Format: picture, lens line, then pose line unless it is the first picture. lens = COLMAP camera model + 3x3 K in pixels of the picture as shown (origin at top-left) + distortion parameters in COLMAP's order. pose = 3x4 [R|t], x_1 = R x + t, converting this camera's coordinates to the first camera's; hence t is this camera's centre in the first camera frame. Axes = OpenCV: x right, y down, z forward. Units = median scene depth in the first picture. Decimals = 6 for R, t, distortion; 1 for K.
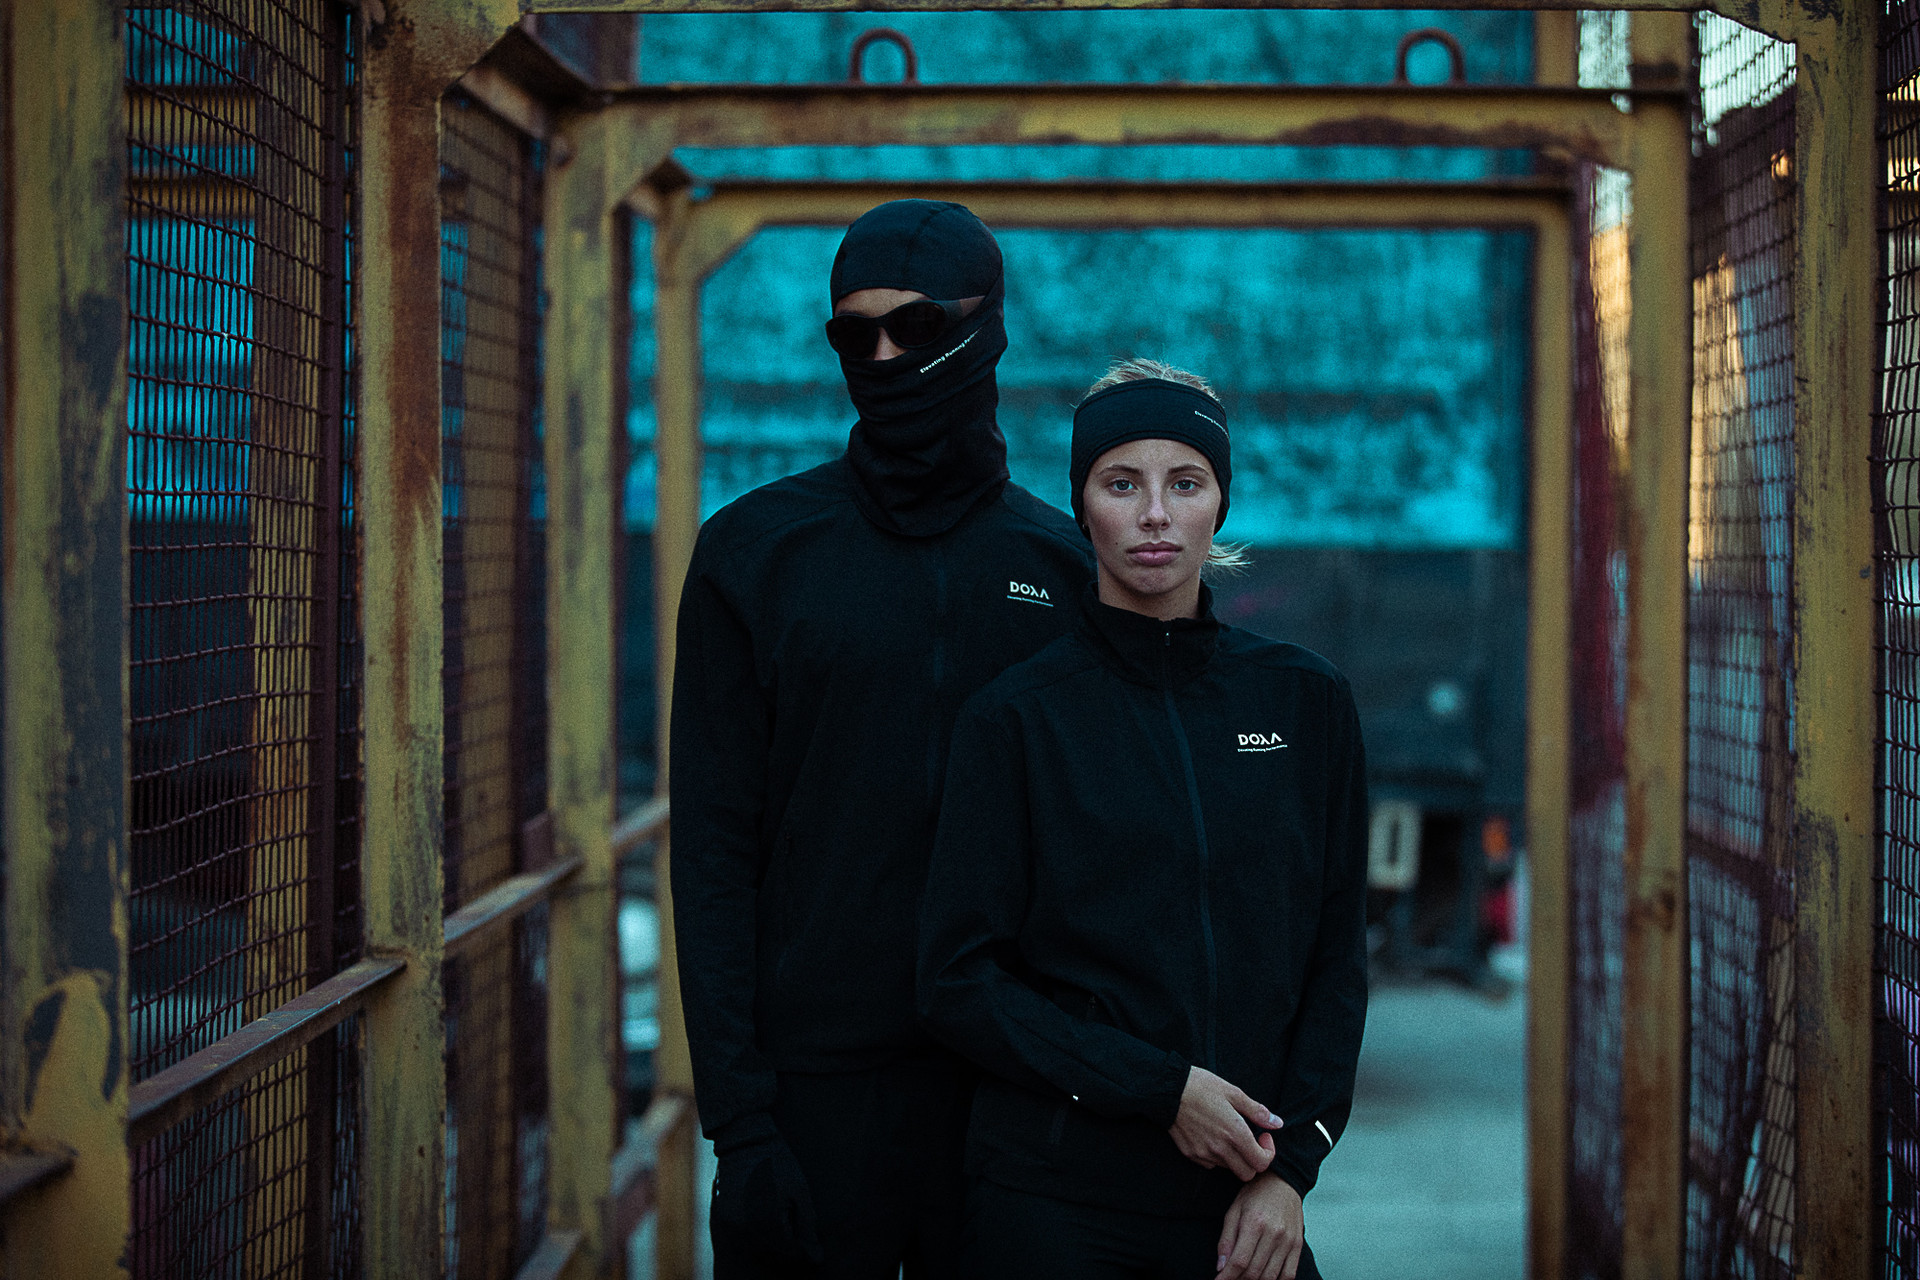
lens RADIAL K [[5251.1, 0, 962.0], [0, 5251.1, 639.2], [0, 0, 1]] dist [-0.402656, 0.000000]
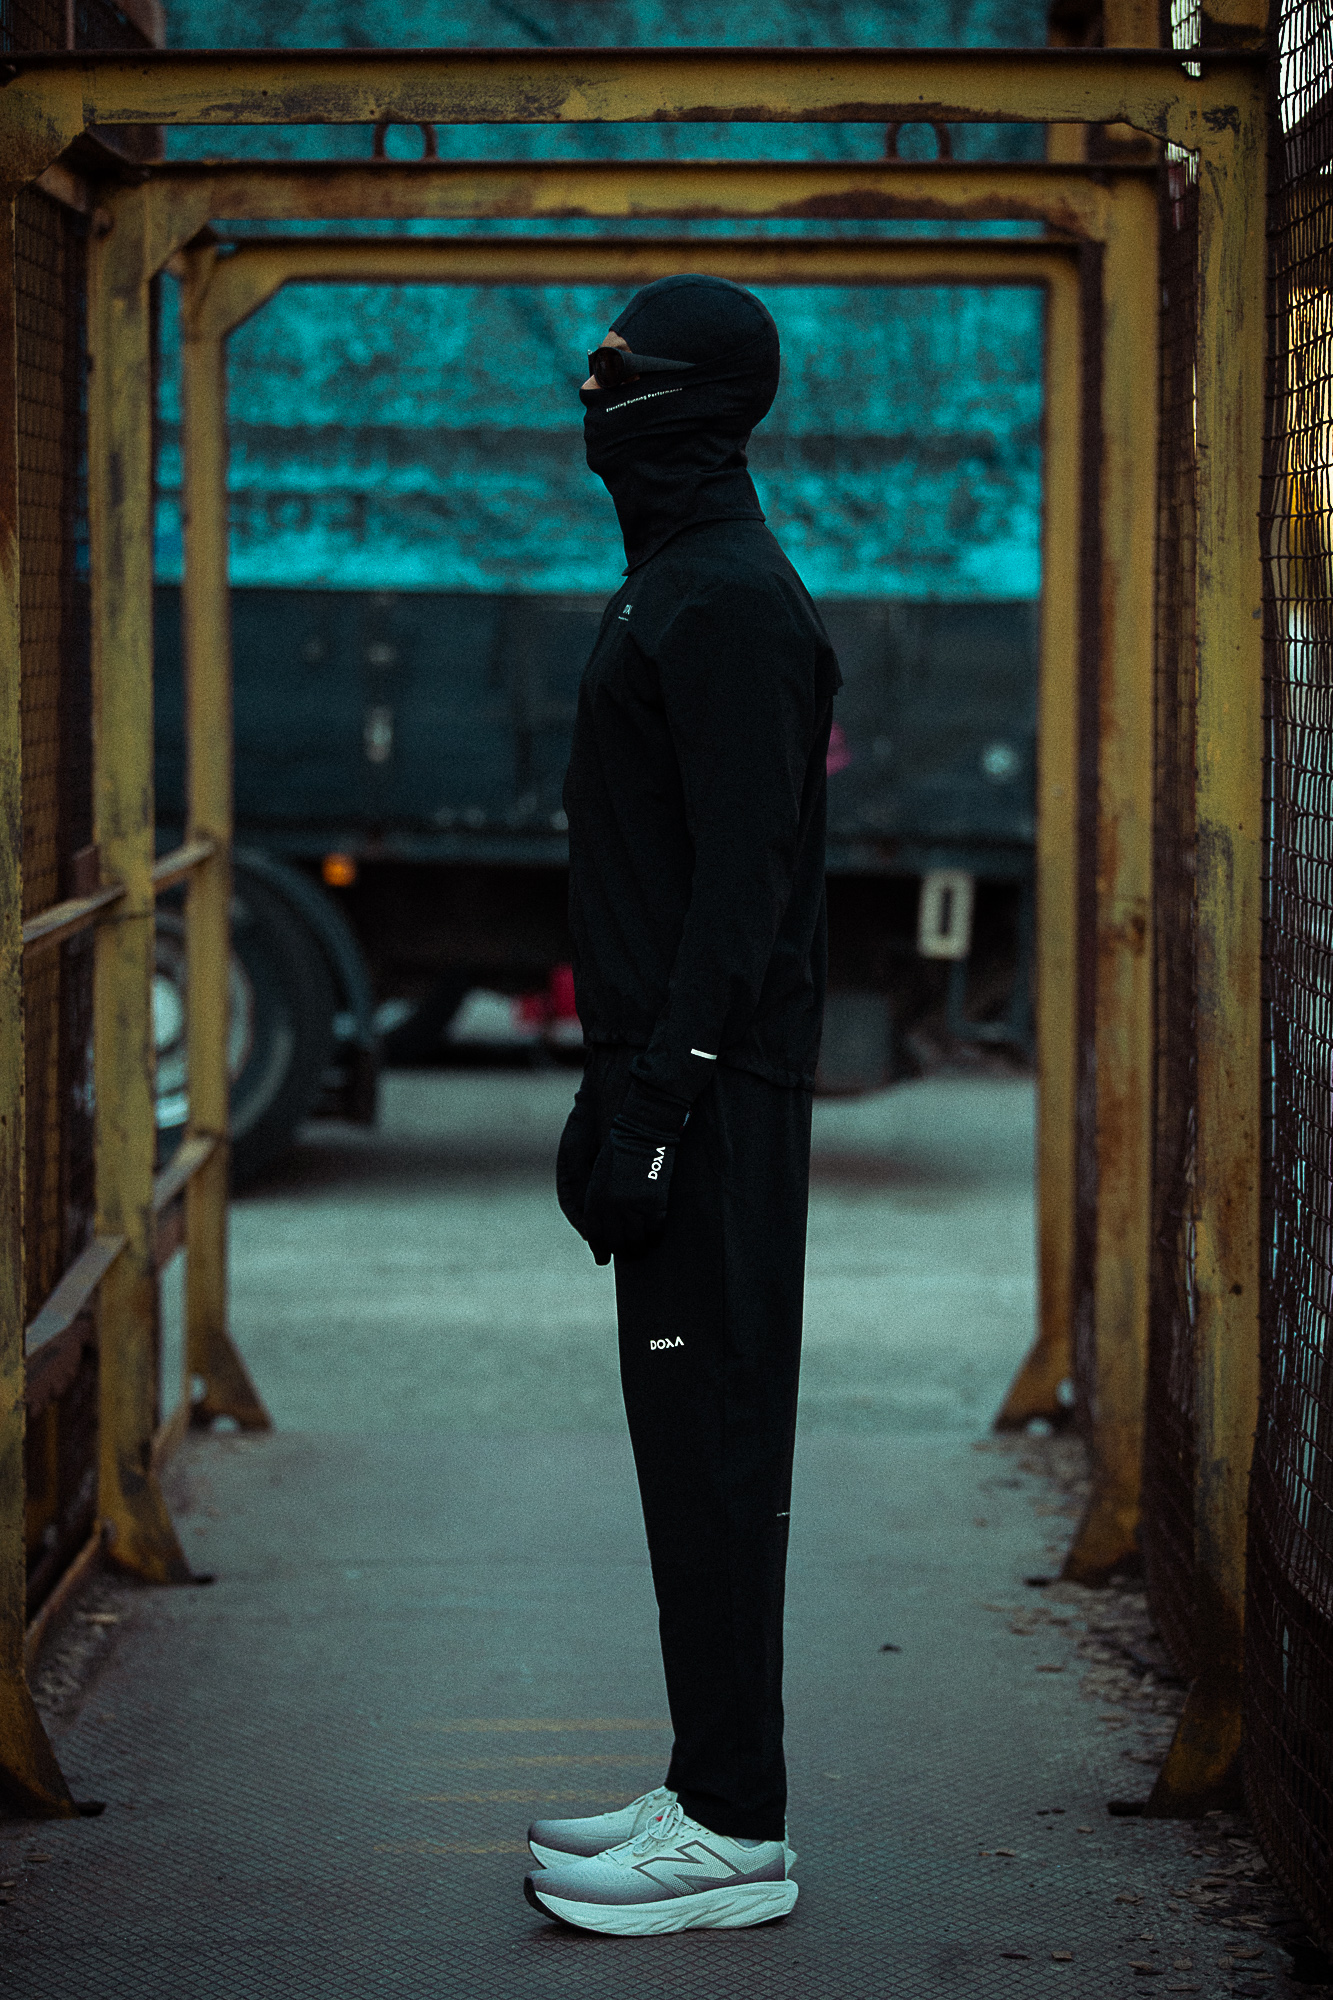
lens RADIAL K [[6592.6, 0, 663.4], [0, 6592.6, 1001.5], [0, 0, 1]] dist [-0.020001, 0.000000]
pose [[0.999735, -0.002191, 0.022937, 0.006429], [0.001232, 0.999128, 0.041740, 0.009028], [-0.023008, -0.041700, 0.998865, -0.350471]]
